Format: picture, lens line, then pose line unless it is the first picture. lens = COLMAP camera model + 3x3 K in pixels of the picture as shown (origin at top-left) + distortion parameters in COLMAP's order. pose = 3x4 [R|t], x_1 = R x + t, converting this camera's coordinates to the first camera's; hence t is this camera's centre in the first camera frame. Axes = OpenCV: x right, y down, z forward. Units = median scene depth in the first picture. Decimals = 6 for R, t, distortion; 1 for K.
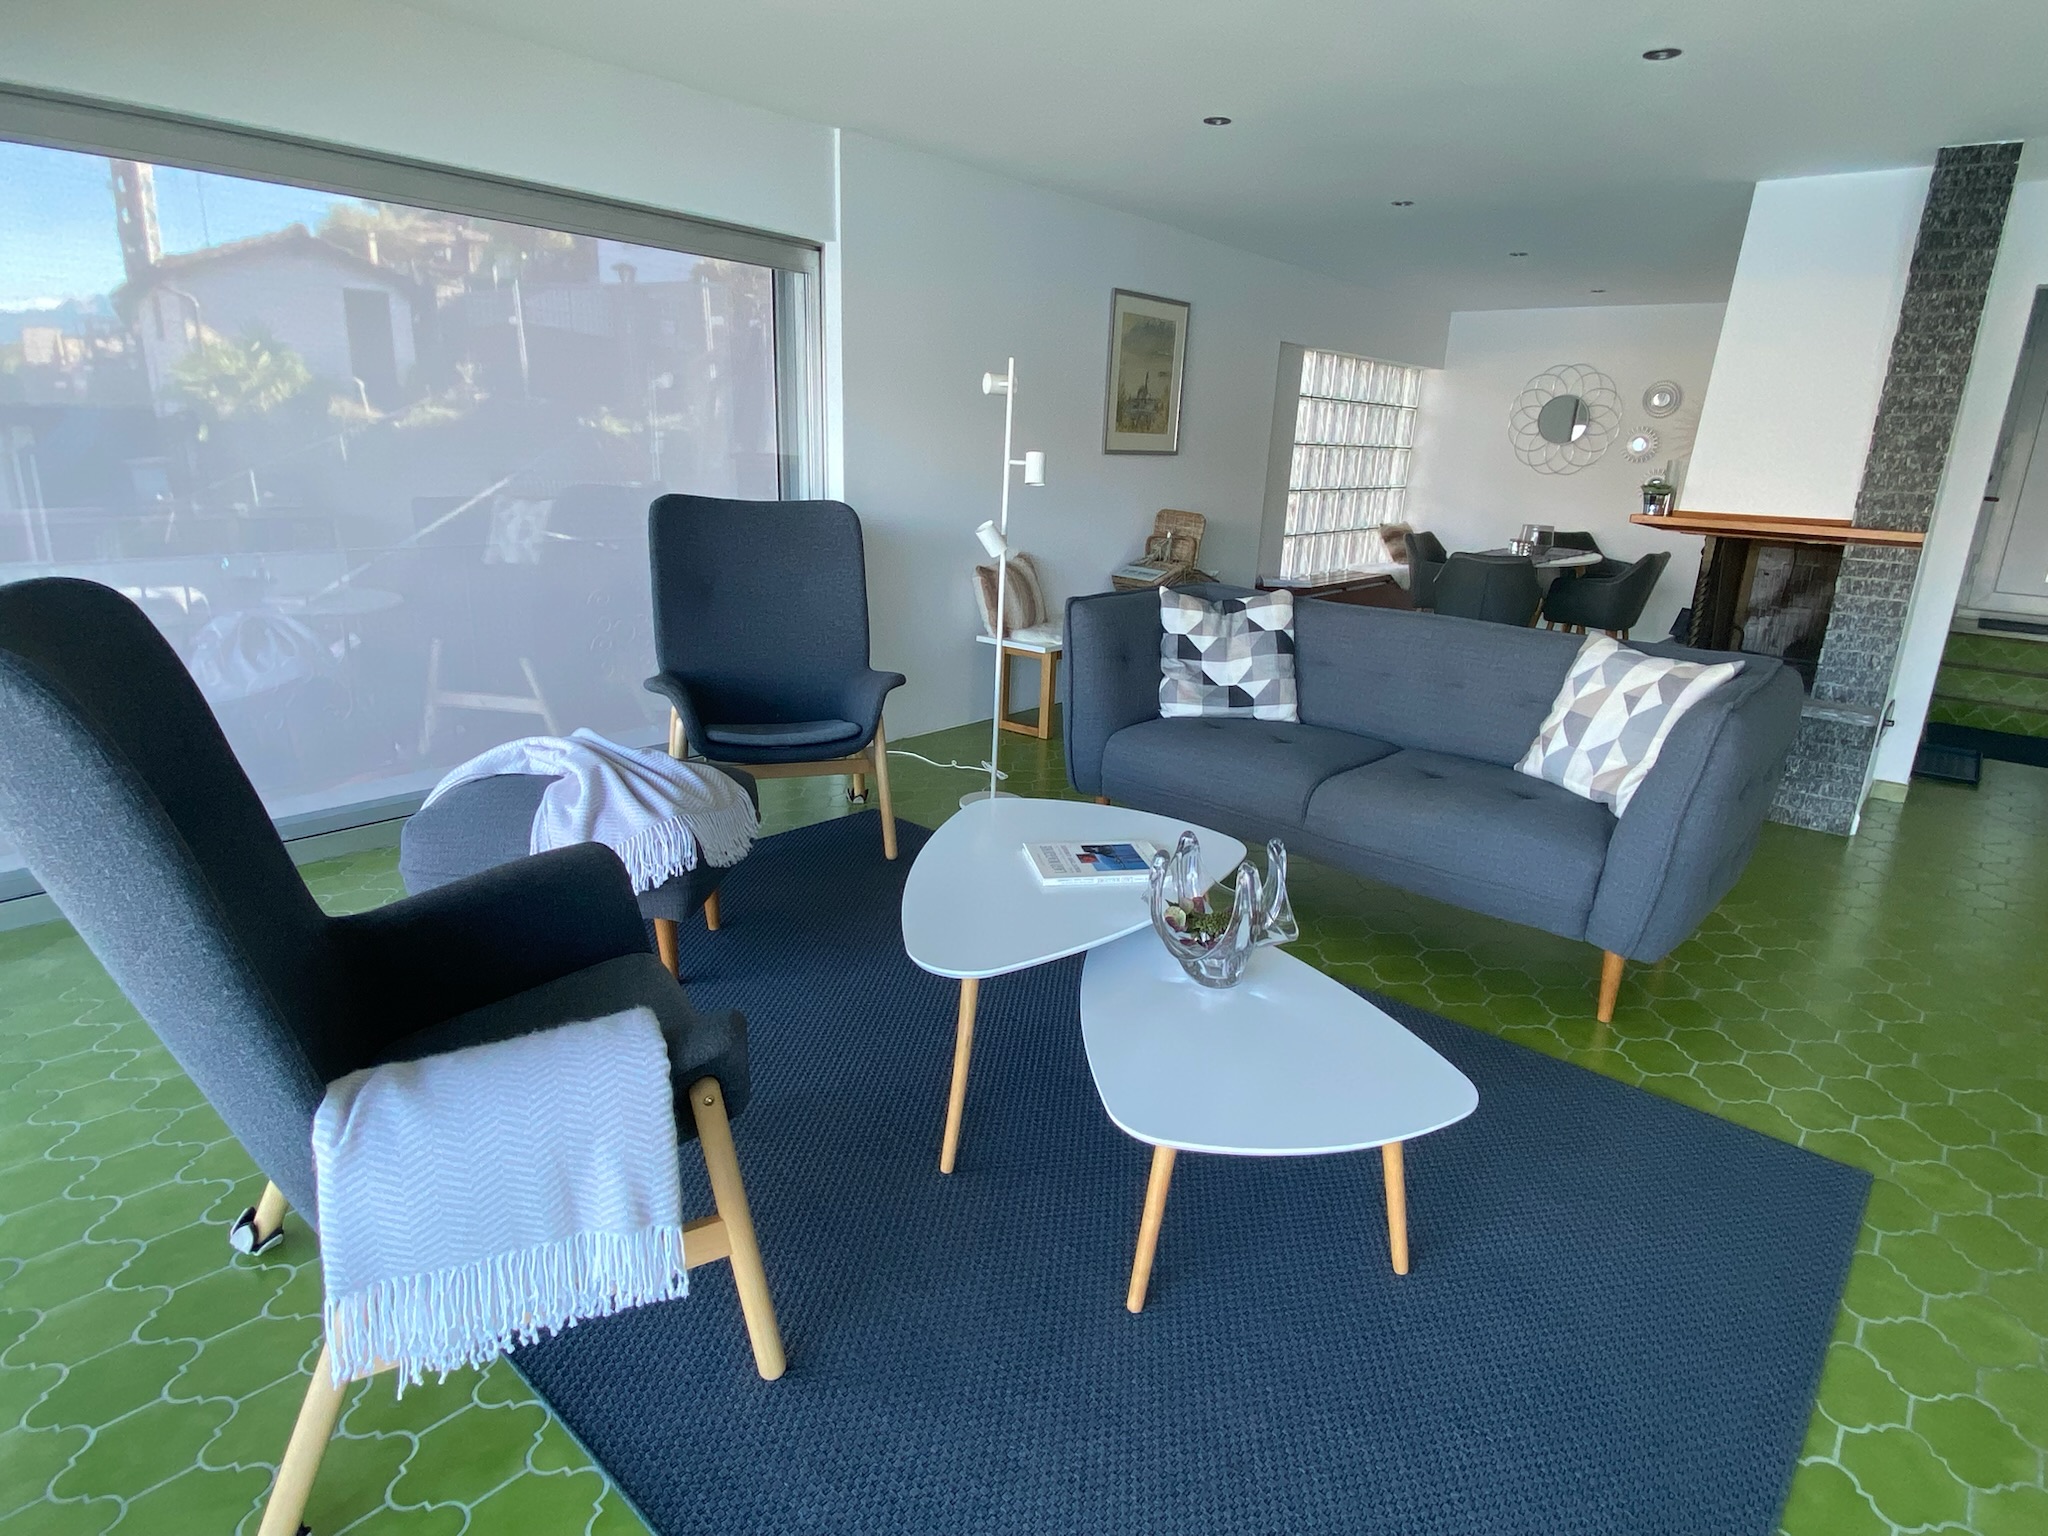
lens RADIAL K [[1160.5, 0, 1024.0], [0, 1160.5, 768.0], [0, 0, 1]] dist [0.022129, -0.020896]
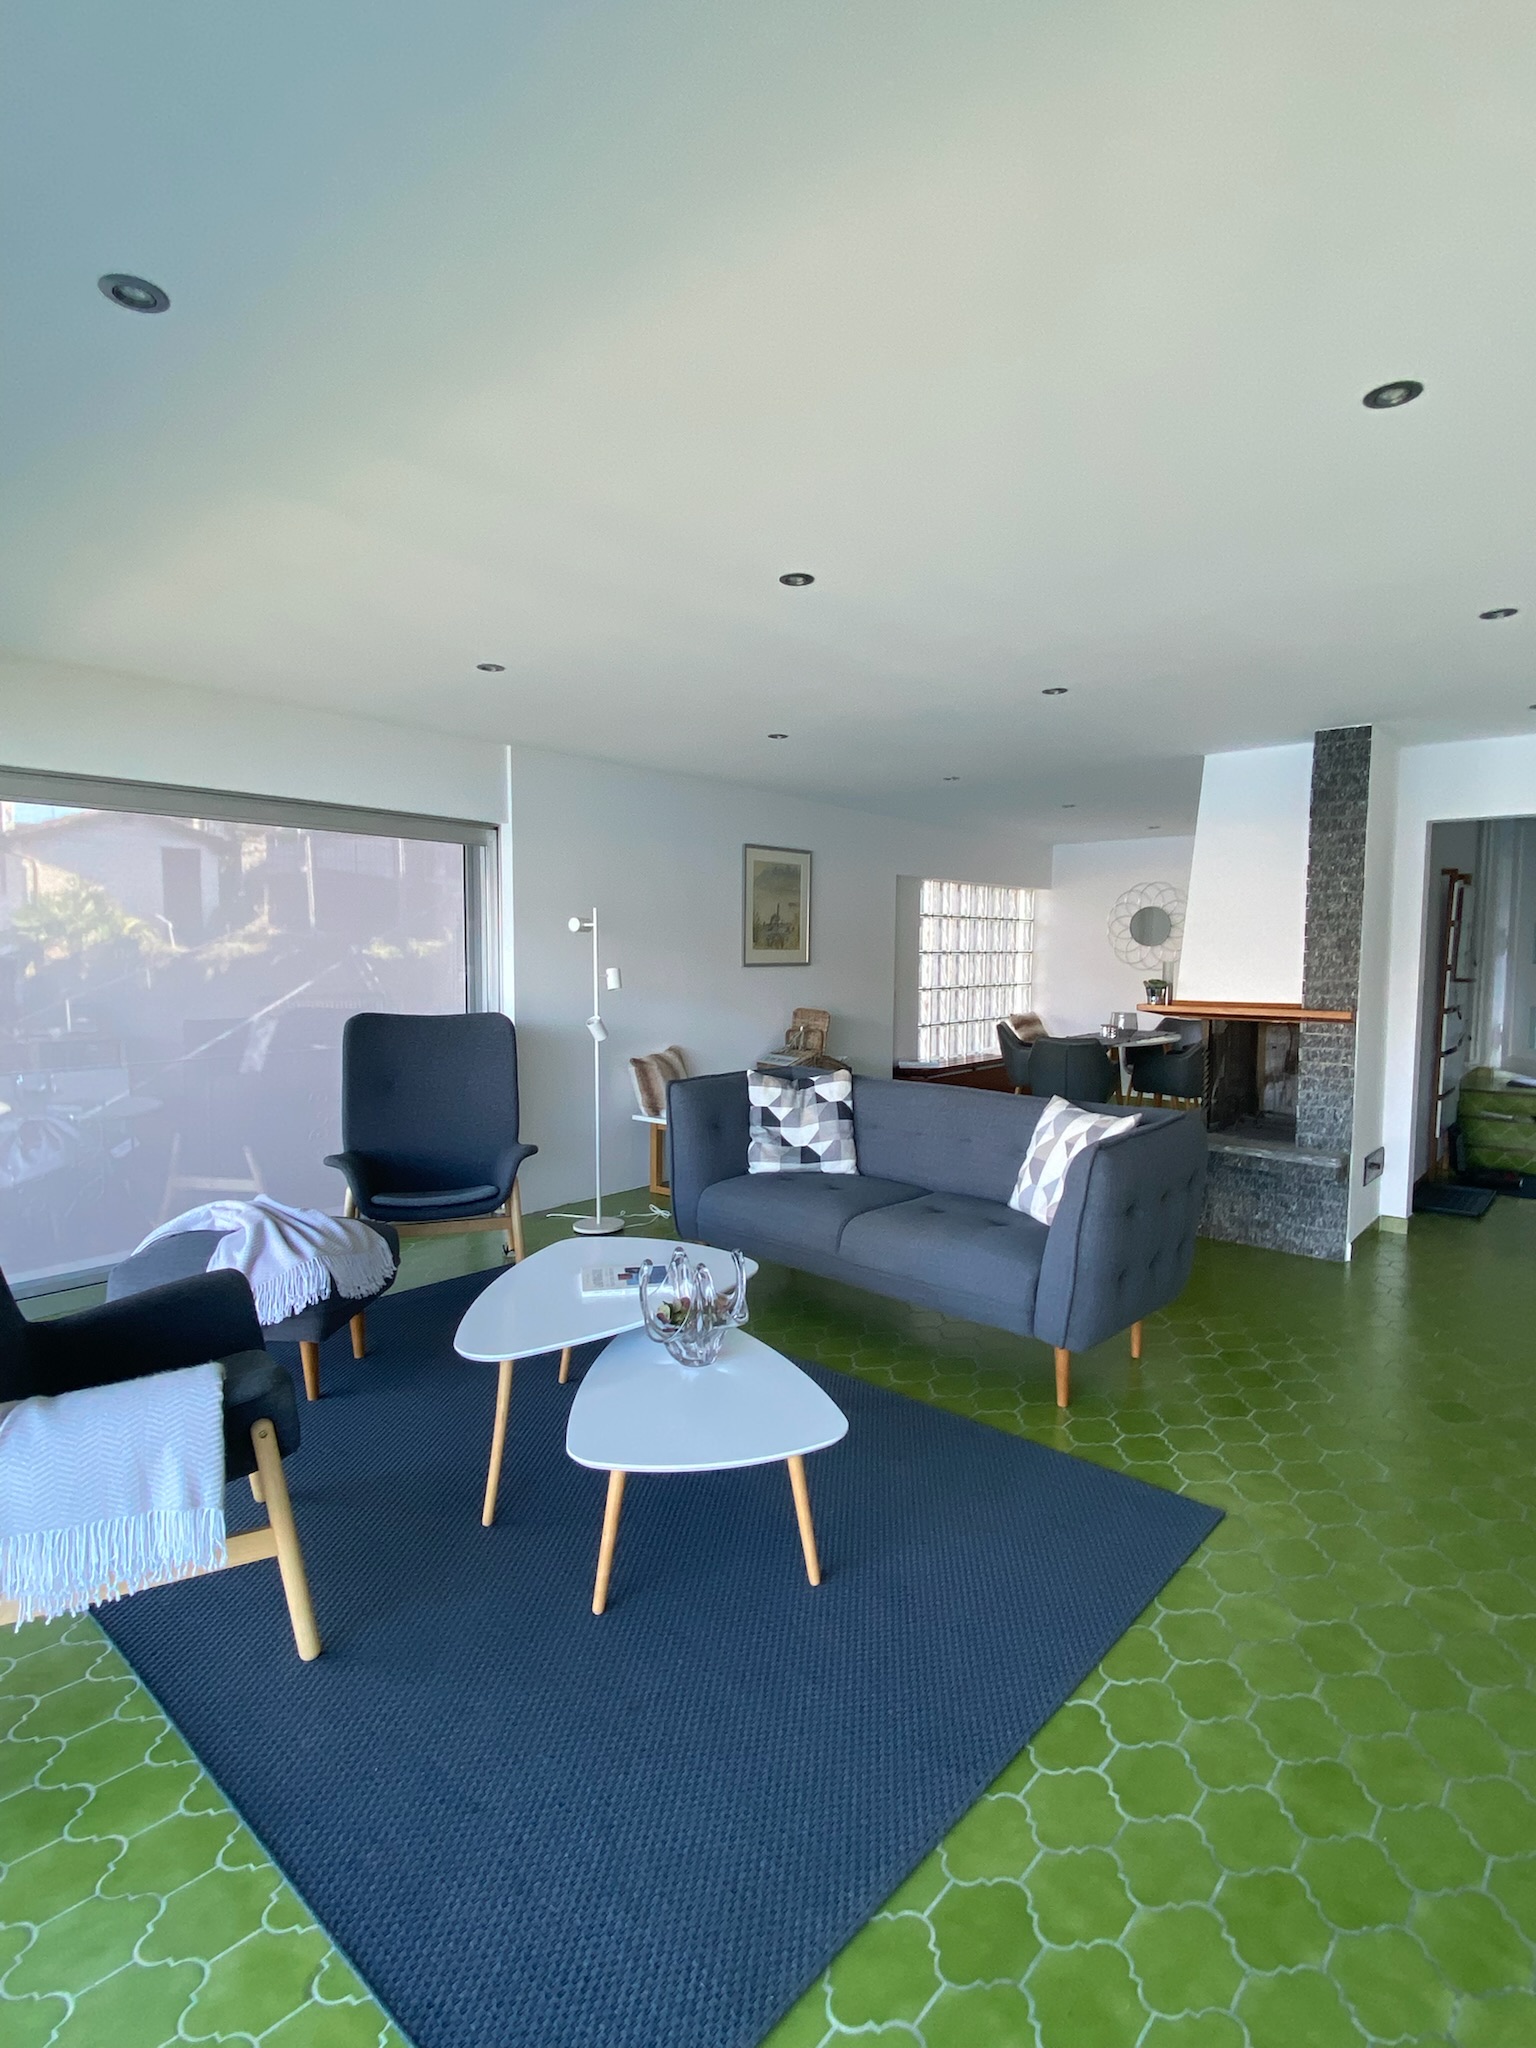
lens RADIAL K [[1077.9, 0, 768.0], [0, 1077.9, 1024.0], [0, 0, 1]] dist [-0.001391, -0.001788]
pose [[0.999032, -0.028984, -0.033082, 0.181415], [0.021678, 0.978931, -0.203036, 0.035028], [0.038270, 0.202123, 0.978612, -0.165393]]
